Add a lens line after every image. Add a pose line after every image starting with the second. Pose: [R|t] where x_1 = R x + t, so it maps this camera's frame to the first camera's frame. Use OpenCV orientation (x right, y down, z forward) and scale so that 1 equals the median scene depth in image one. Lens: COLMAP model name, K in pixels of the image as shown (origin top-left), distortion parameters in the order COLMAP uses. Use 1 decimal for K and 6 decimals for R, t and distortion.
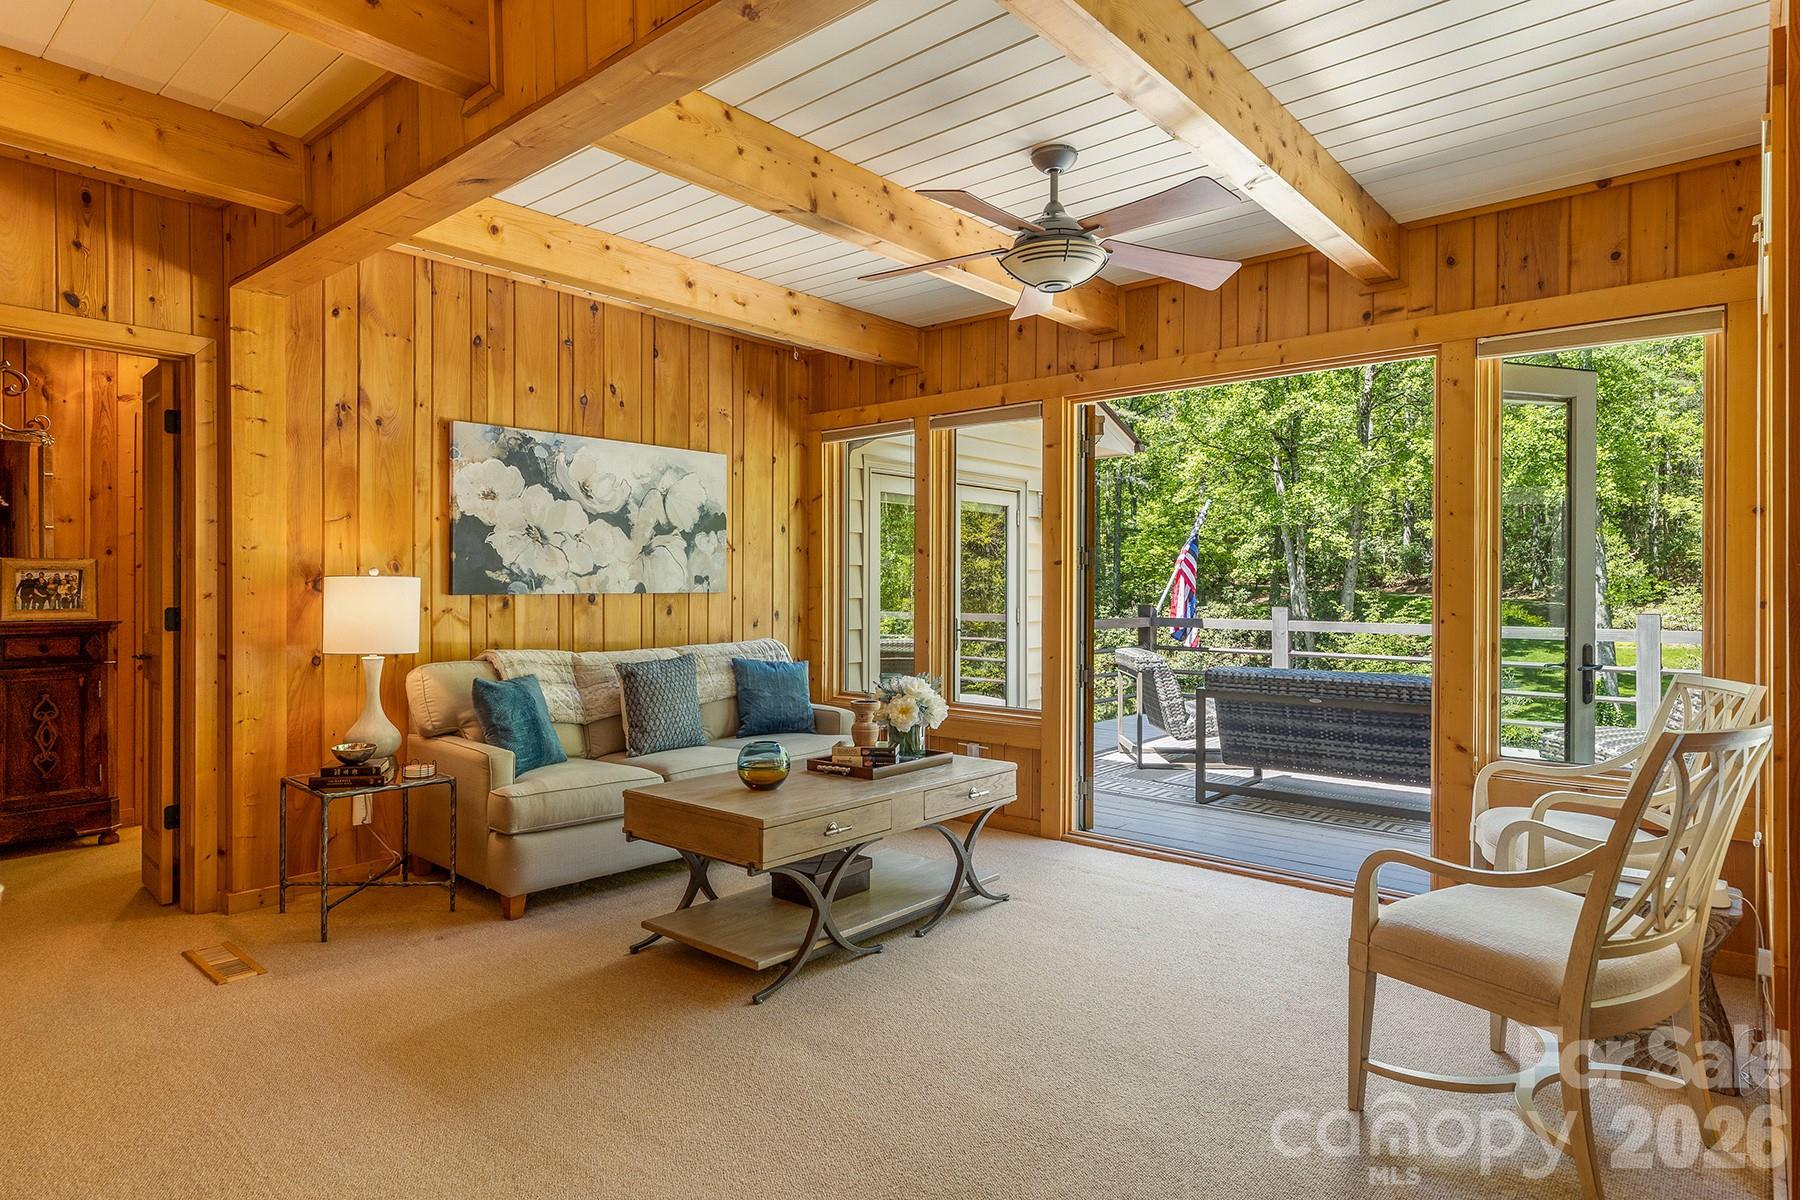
lens RADIAL K [[989.3, 0, 917.1], [0, 989.3, 582.7], [0, 0, 1]] dist [0.008580, -0.002264]
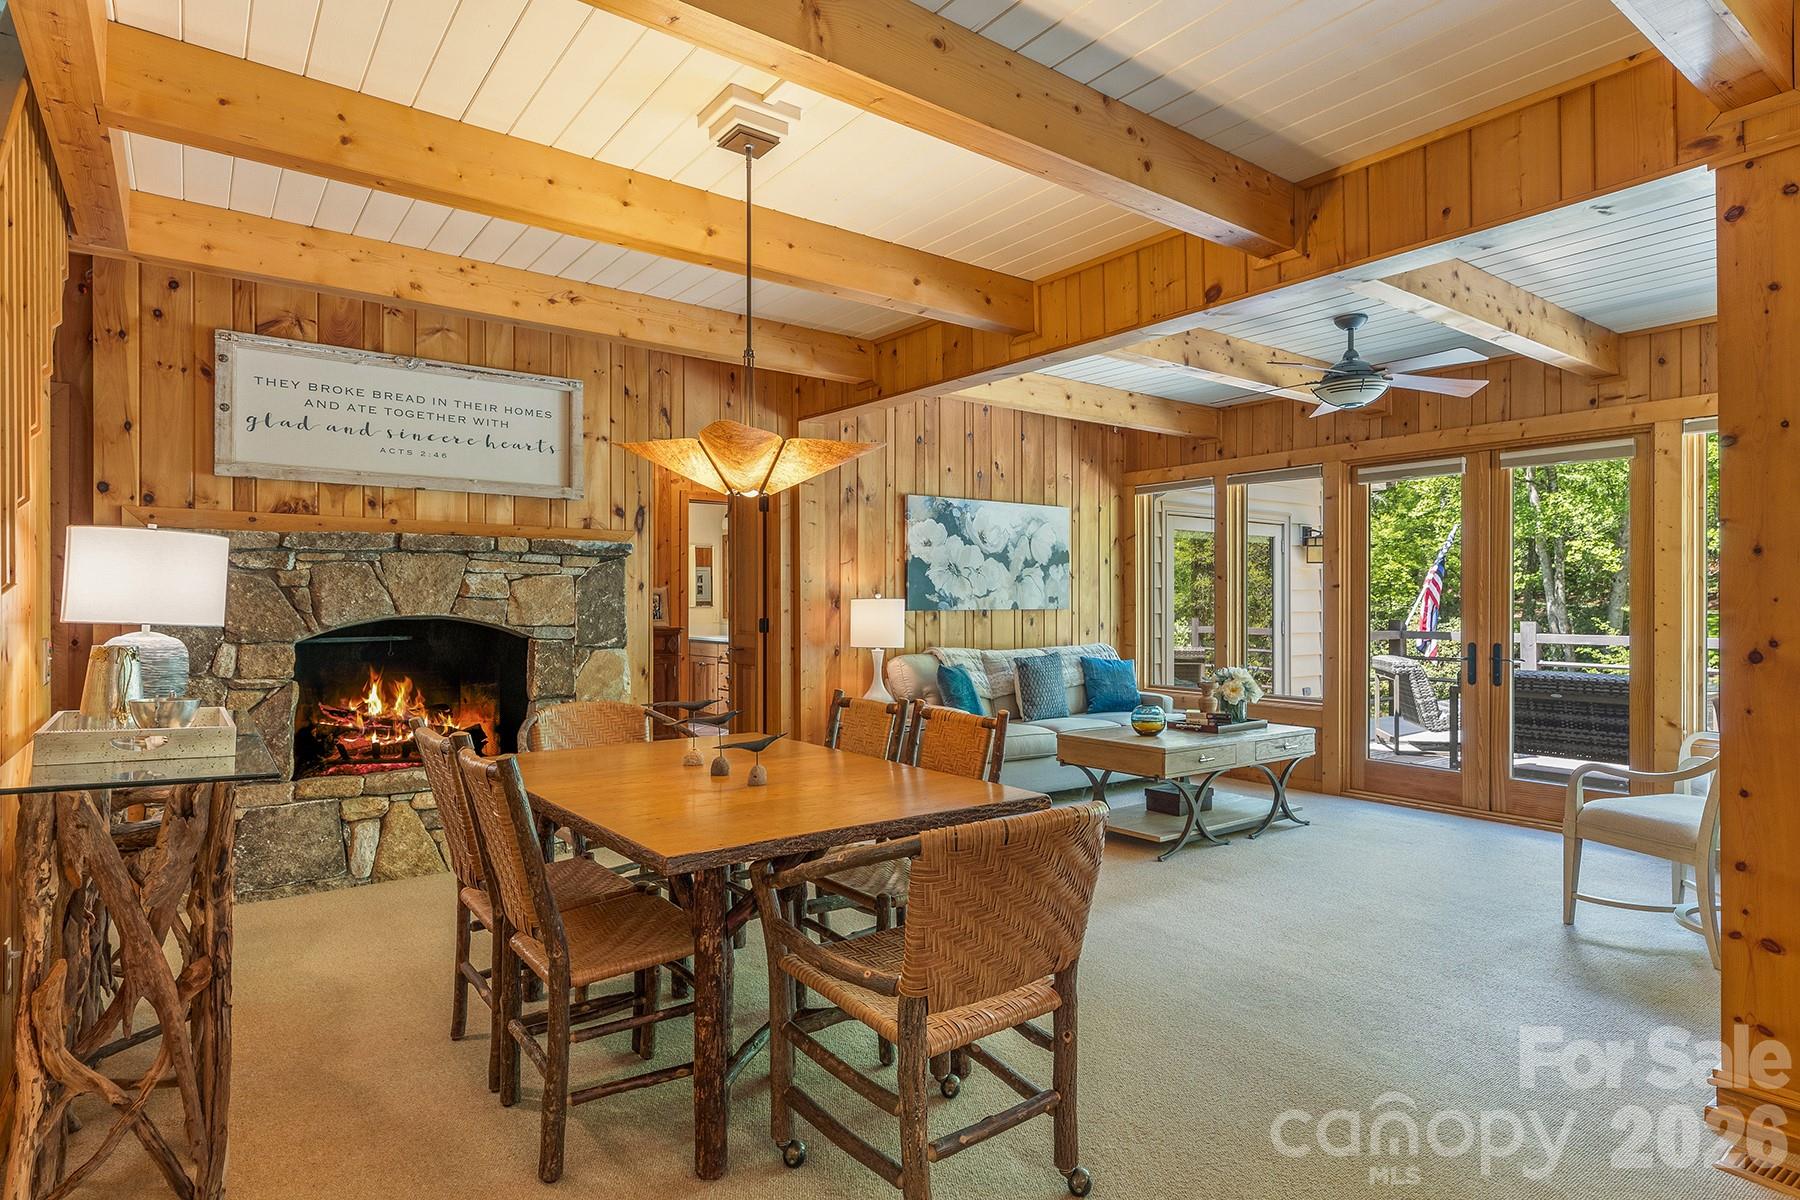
lens RADIAL K [[989.3, 0, 902.6], [0, 989.3, 598.0], [0, 0, 1]] dist [0.008580, -0.002264]
pose [[0.976142, -0.003385, -0.217105, -0.147172], [0.002883, 0.999992, -0.002632, -0.002988], [0.217112, 0.001943, 0.976145, -0.452926]]
